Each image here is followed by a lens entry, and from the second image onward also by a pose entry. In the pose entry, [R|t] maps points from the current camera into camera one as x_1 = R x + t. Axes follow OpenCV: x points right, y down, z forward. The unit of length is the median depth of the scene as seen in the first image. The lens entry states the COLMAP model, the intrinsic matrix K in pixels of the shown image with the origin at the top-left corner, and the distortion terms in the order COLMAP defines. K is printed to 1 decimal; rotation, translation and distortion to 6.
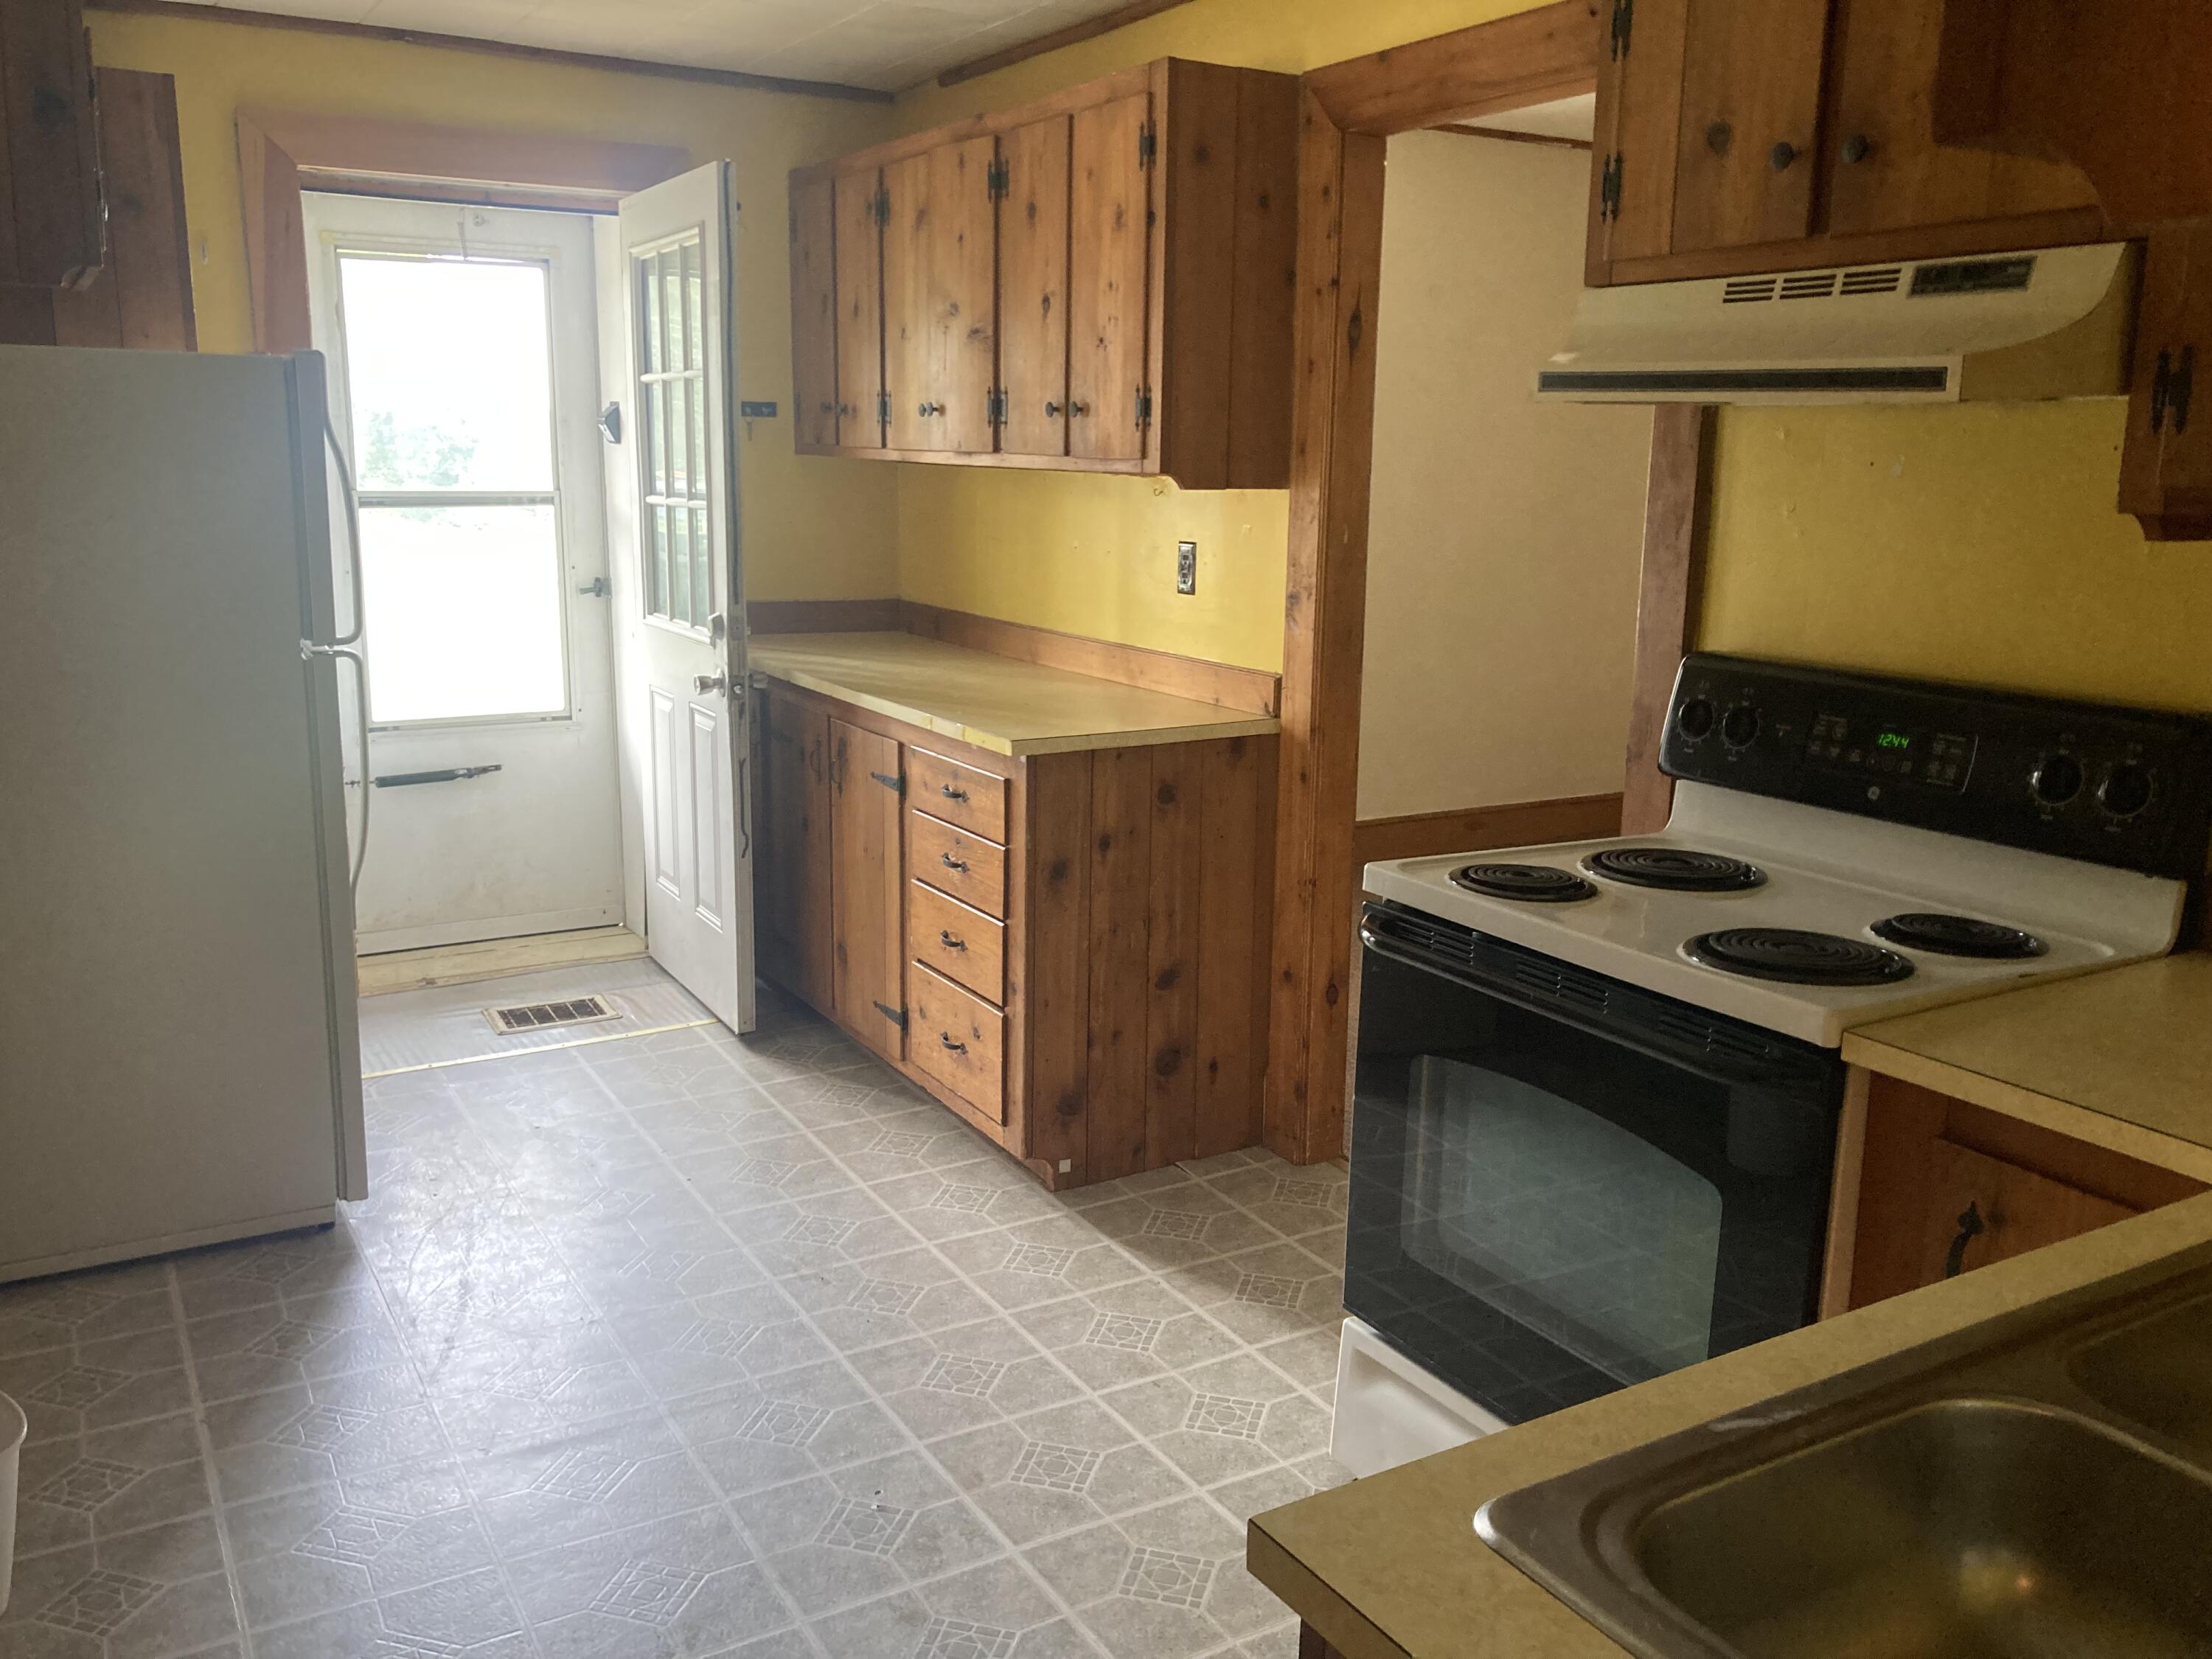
lens RADIAL K [[1825.0, 0, 1106.0], [0, 1825.0, 829.5], [0, 0, 1]] dist [0.092315, -0.088429]
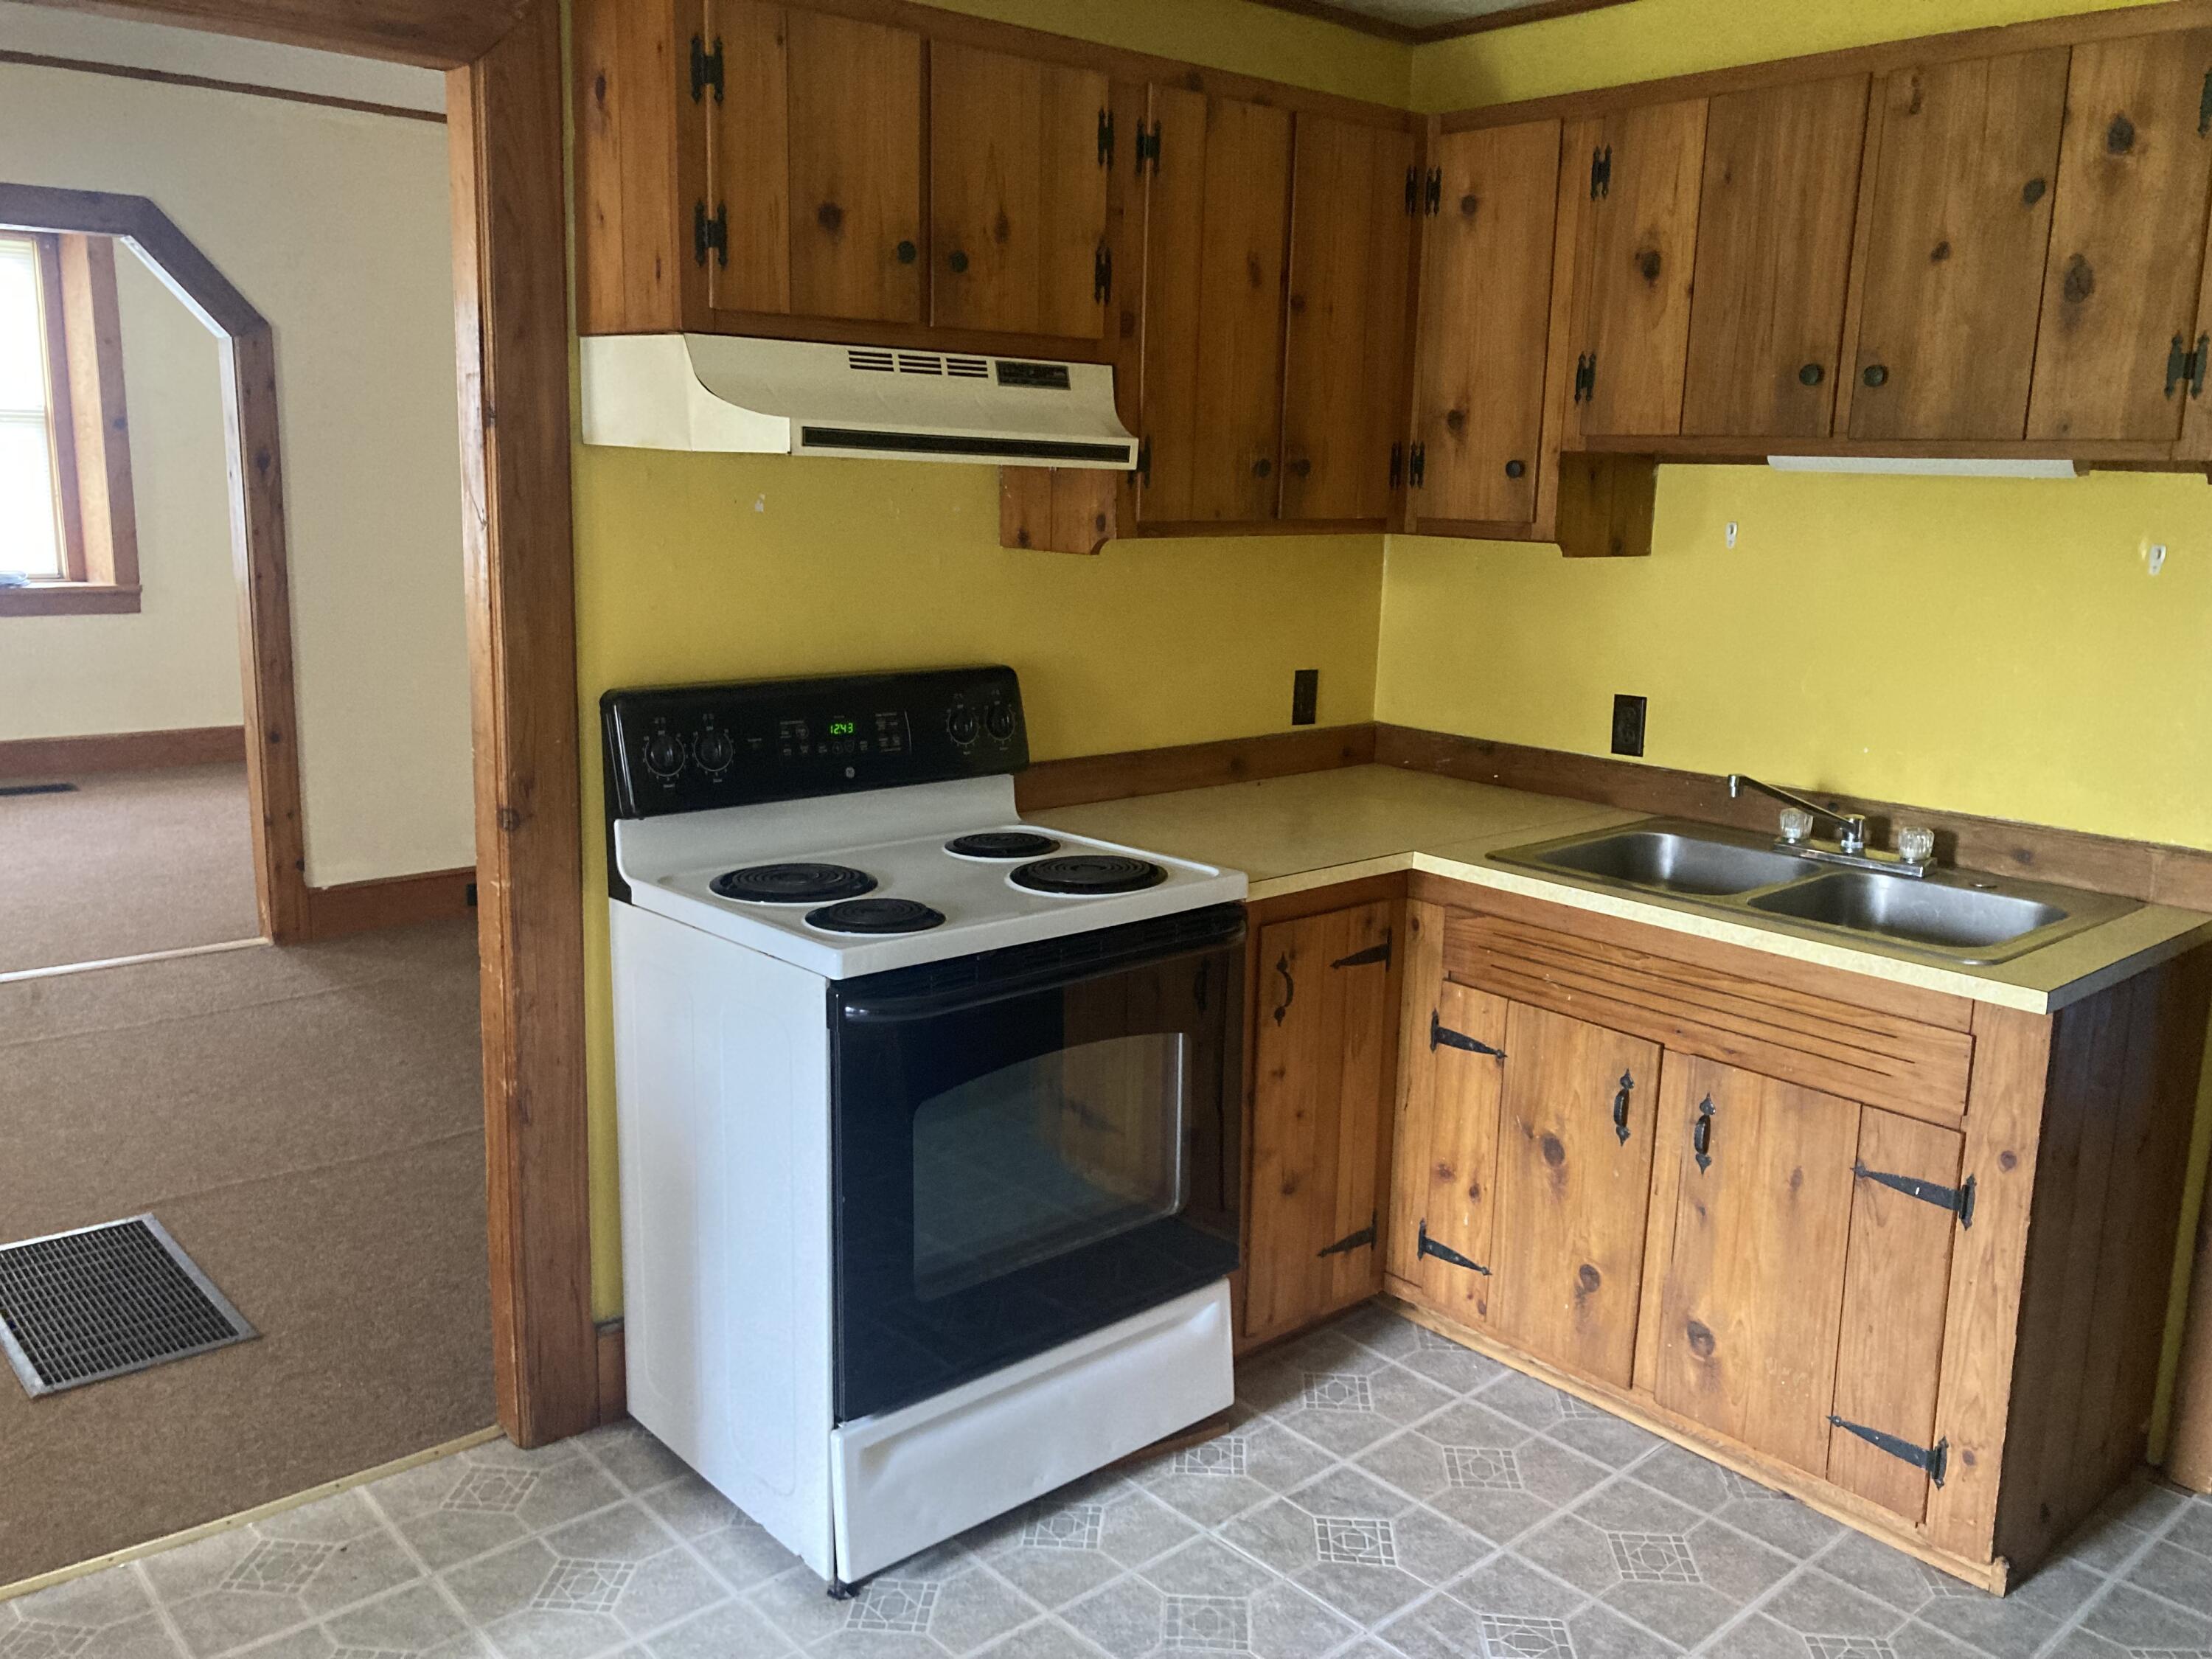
lens RADIAL K [[1817.3, 0, 1104.2], [0, 1817.3, 818.5], [0, 0, 1]] dist [0.035273, -0.004933]
pose [[-0.188398, -0.214302, 0.958426, -0.821033], [0.170618, 0.953920, 0.246833, -0.275376], [-0.967159, 0.210027, -0.143153, 1.086094]]
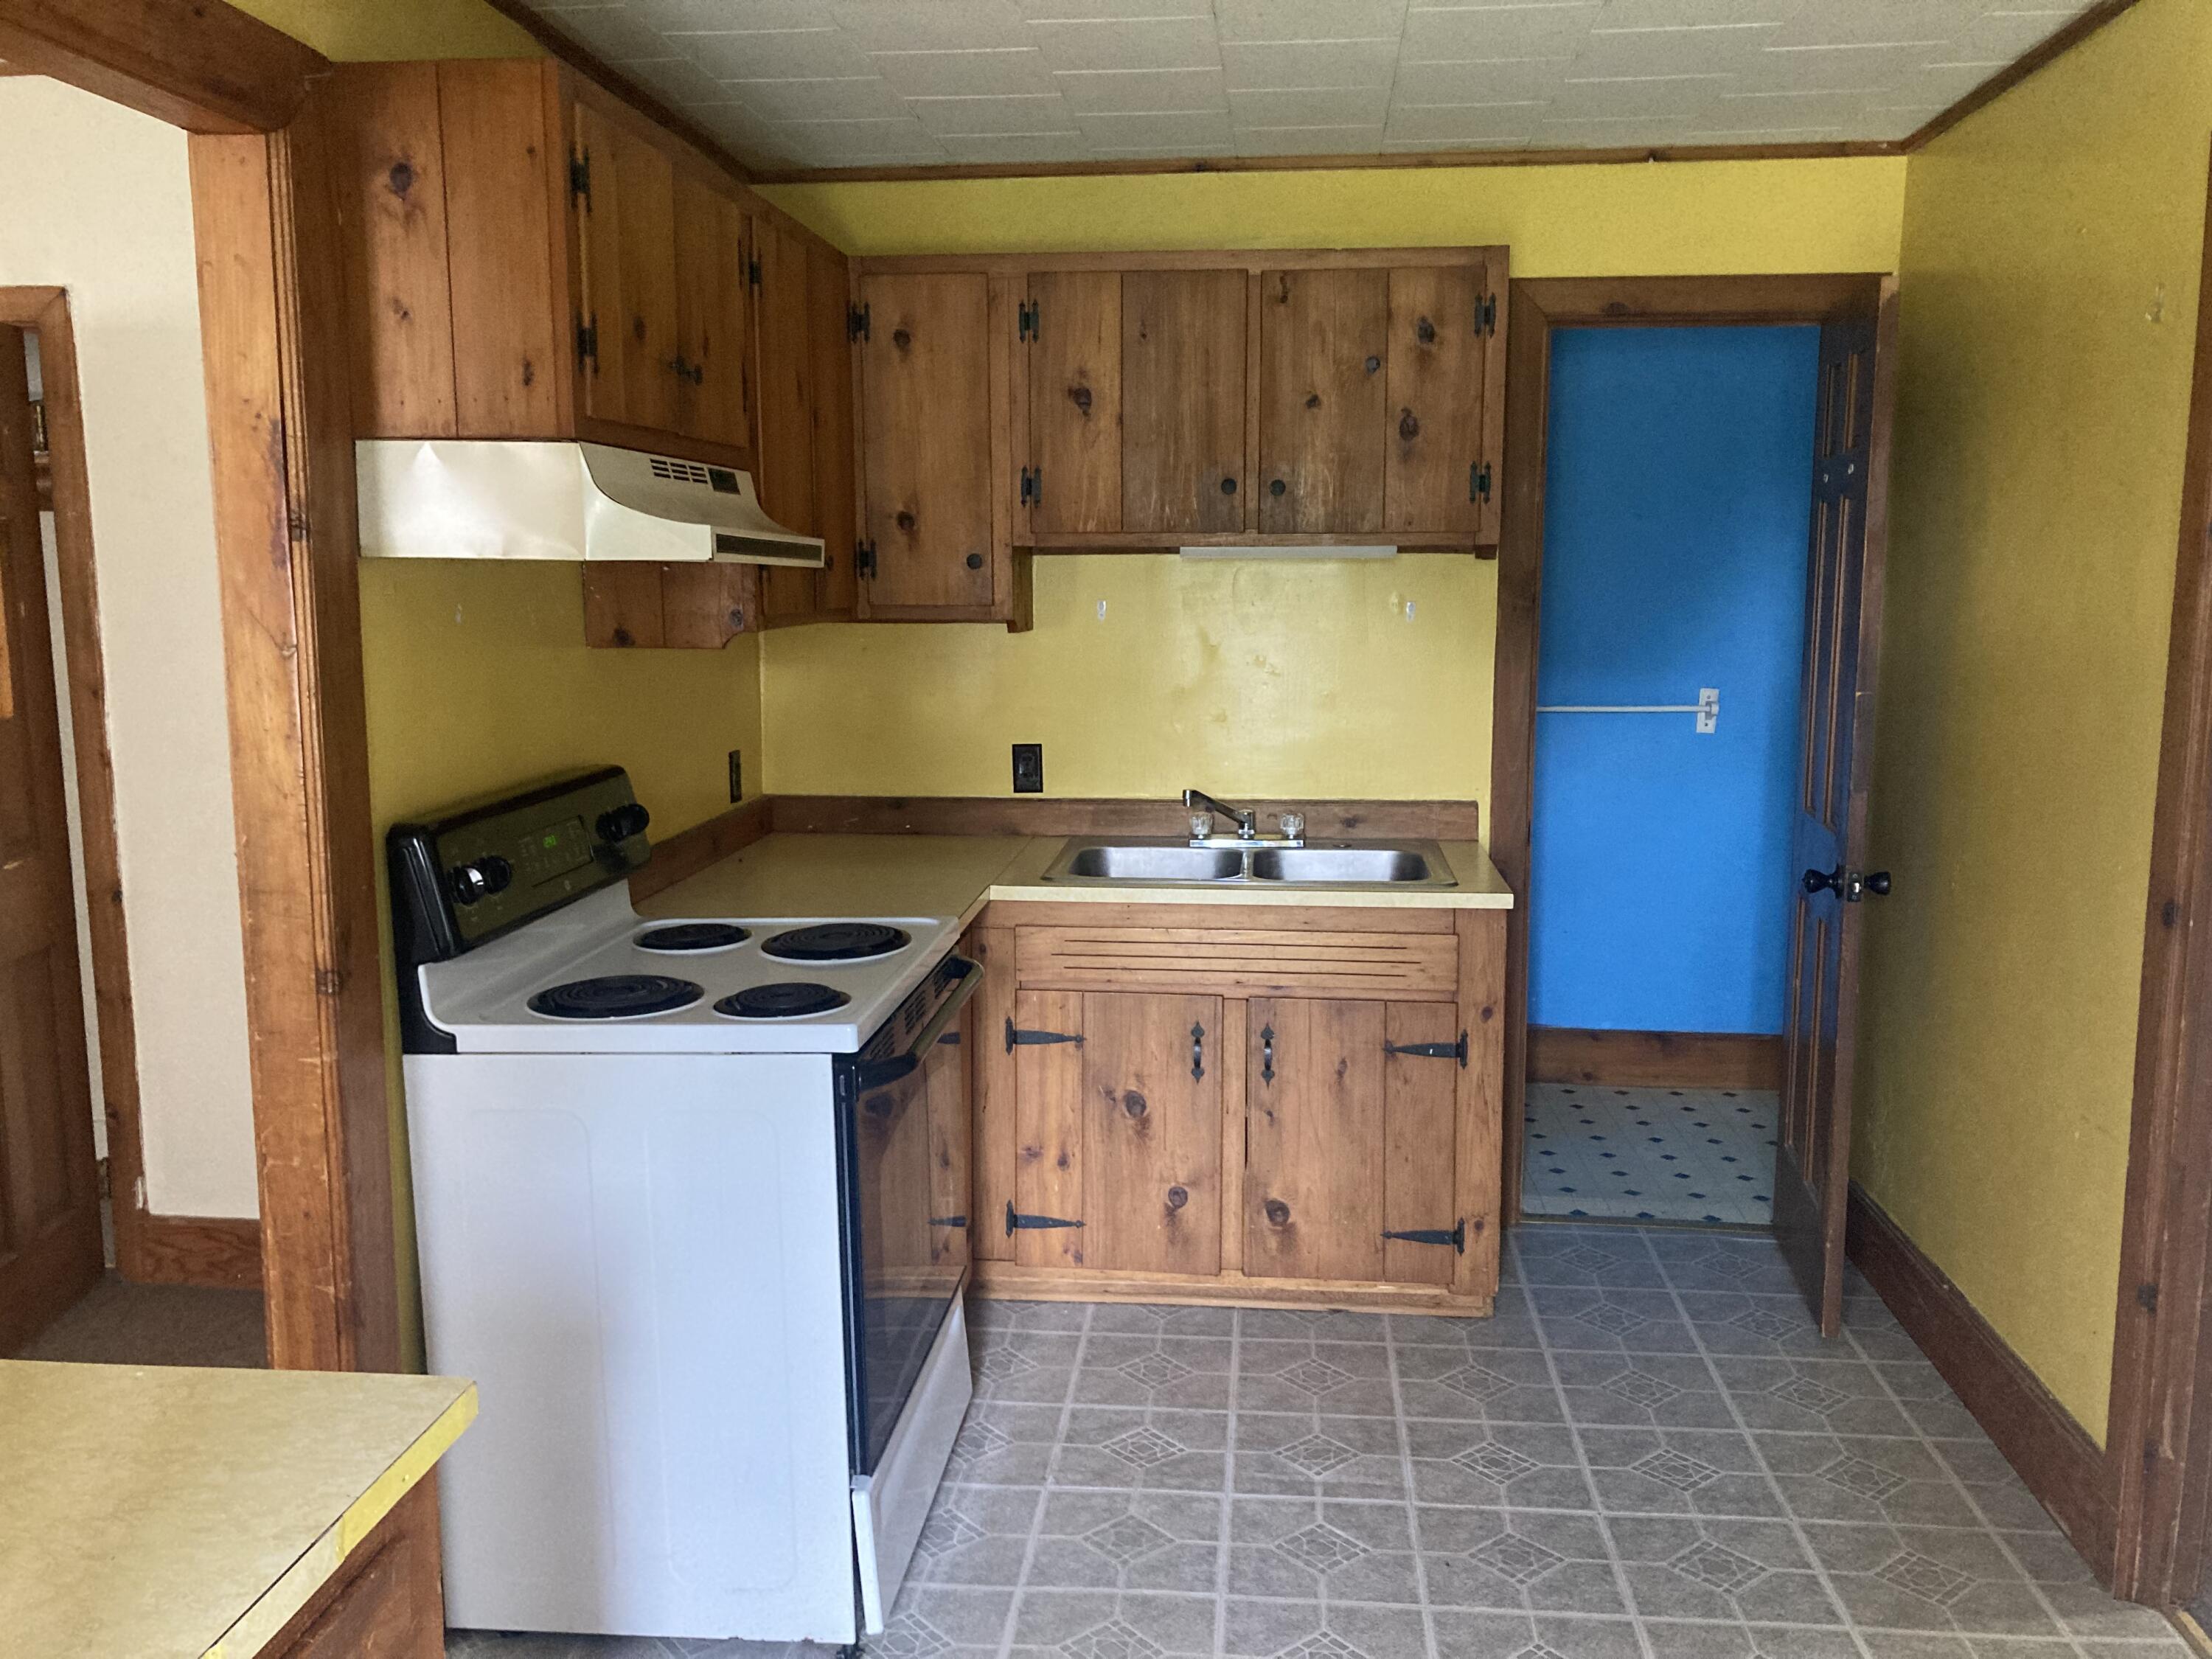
lens RADIAL K [[1825.0, 0, 1106.0], [0, 1825.0, 829.5], [0, 0, 1]] dist [0.092315, -0.088429]
pose [[-0.809619, -0.101795, 0.578061, -0.574410], [0.105370, 0.943640, 0.313751, -0.412121], [-0.577420, 0.314929, -0.753263, 1.790805]]
